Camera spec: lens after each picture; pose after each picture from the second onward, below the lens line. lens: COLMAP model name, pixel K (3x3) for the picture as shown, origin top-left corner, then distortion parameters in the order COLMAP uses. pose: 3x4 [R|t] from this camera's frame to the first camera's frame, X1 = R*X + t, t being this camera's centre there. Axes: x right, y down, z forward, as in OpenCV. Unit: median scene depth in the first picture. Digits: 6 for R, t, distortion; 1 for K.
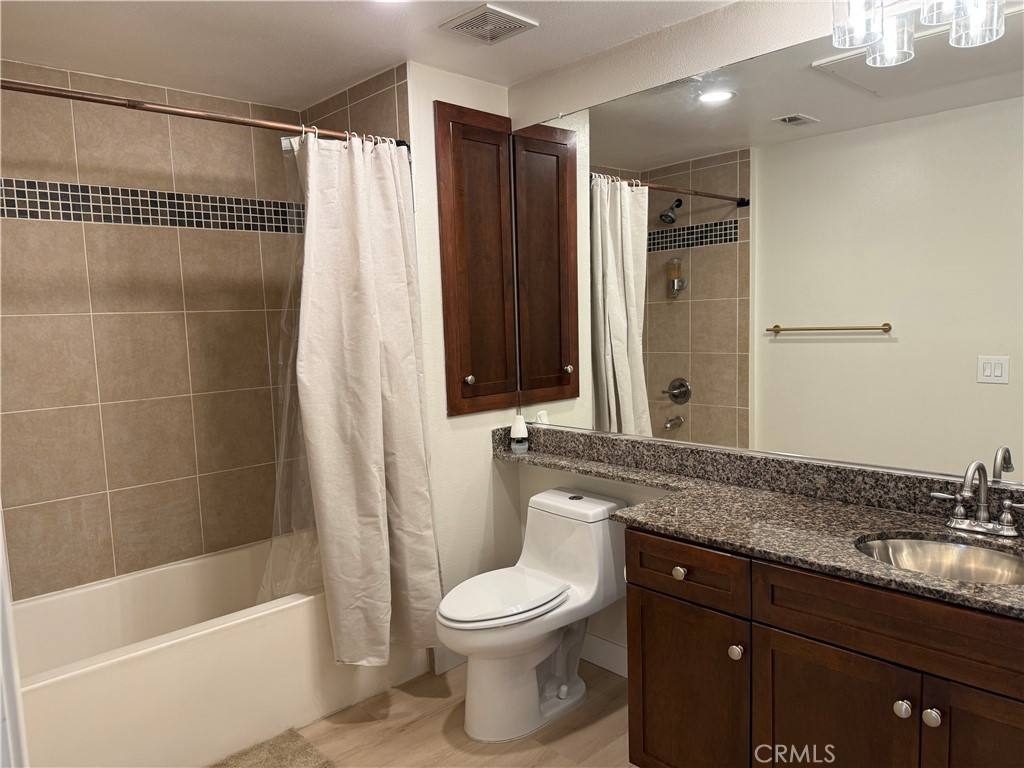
lens RADIAL K [[717.0, 0, 511.4], [0, 717.0, 380.9], [0, 0, 1]] dist [0.065621, -0.072421]
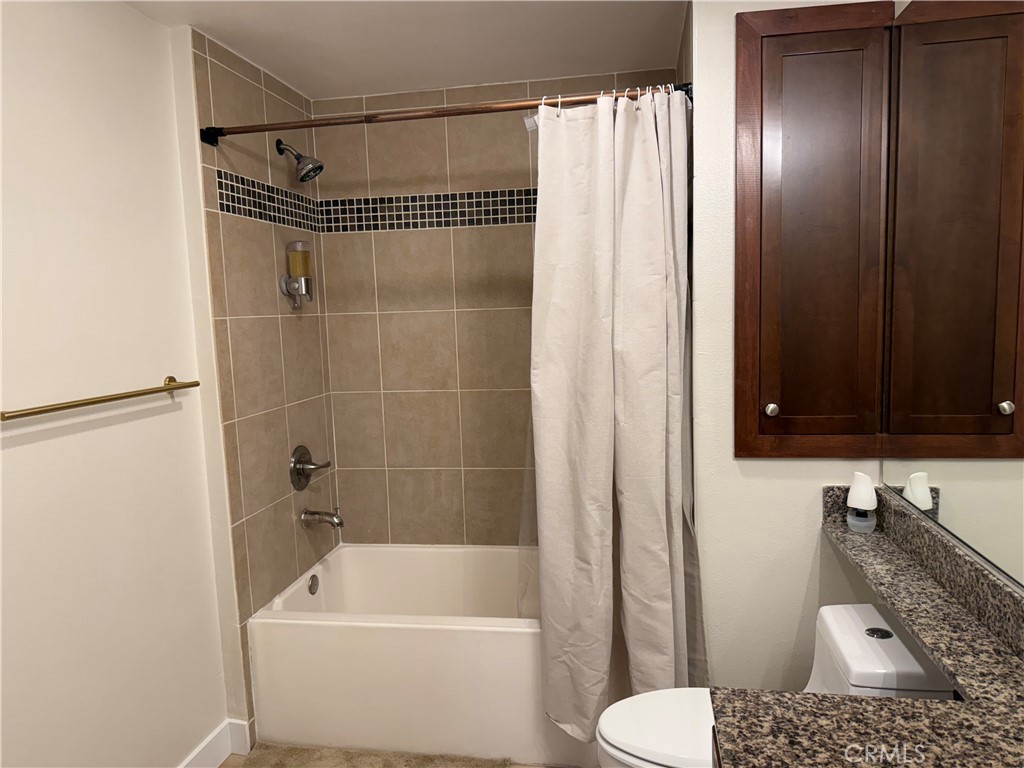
lens RADIAL K [[713.9, 0, 512.7], [0, 713.9, 388.0], [0, 0, 1]] dist [0.149389, -0.276745]
pose [[0.605915, 0.102155, -0.788943, 0.365586], [-0.063273, 0.994768, 0.080212, -0.068058], [0.793009, 0.001317, 0.609208, 0.404098]]
